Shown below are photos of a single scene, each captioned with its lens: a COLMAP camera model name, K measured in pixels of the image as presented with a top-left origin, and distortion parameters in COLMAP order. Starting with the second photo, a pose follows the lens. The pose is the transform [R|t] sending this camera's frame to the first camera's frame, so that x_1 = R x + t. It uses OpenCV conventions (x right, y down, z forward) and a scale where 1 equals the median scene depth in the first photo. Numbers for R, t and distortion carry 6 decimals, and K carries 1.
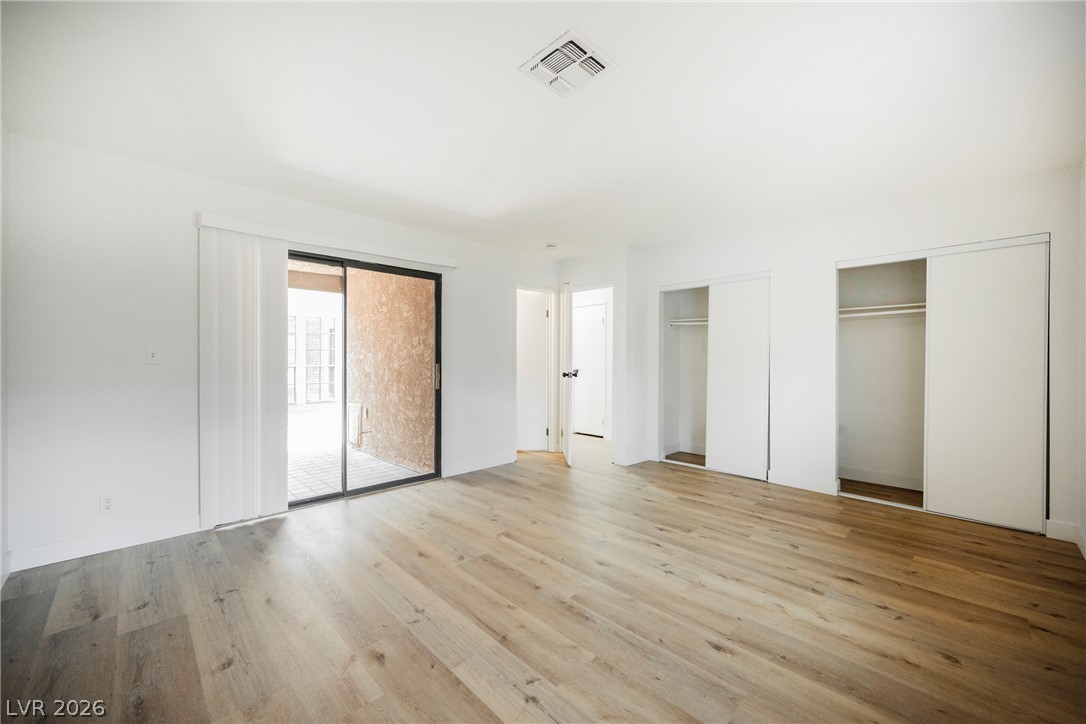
lens RADIAL K [[424.1, 0, 543.0], [0, 424.1, 362.0], [0, 0, 1]] dist [0.000466, 0.000063]
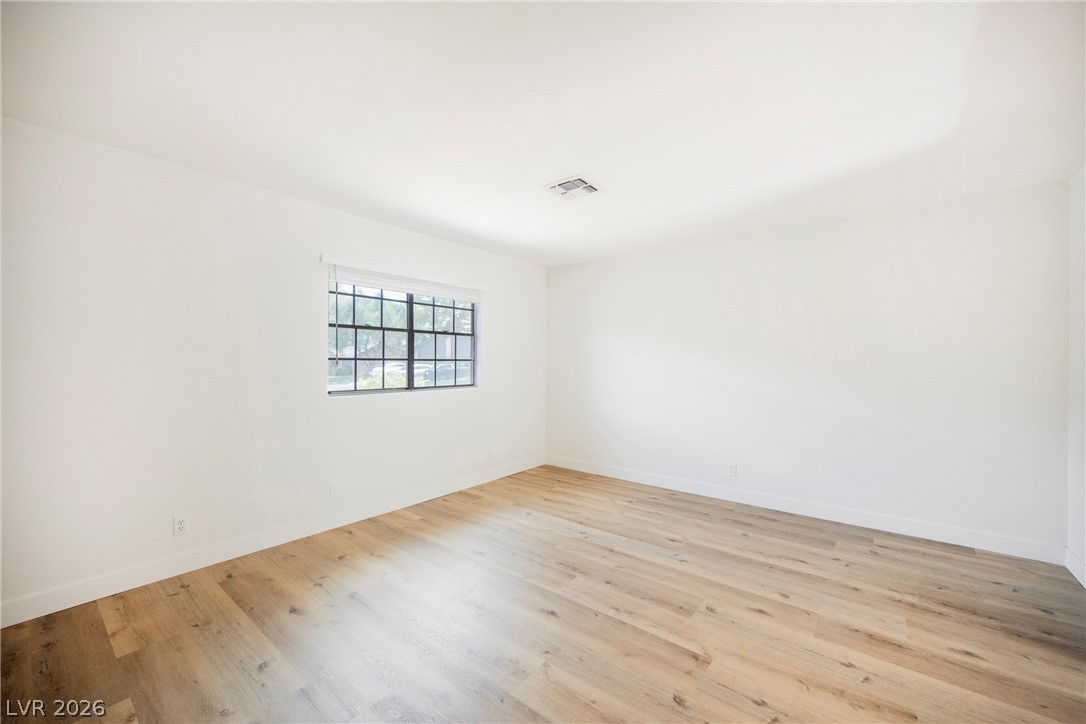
lens RADIAL K [[424.1, 0, 543.0], [0, 424.1, 362.0], [0, 0, 1]] dist [0.000466, 0.000063]
pose [[-0.993021, -0.002178, -0.117916, 0.278809], [-0.002793, 0.999983, 0.005054, -0.054040], [0.117903, 0.005348, -0.993011, 2.008889]]
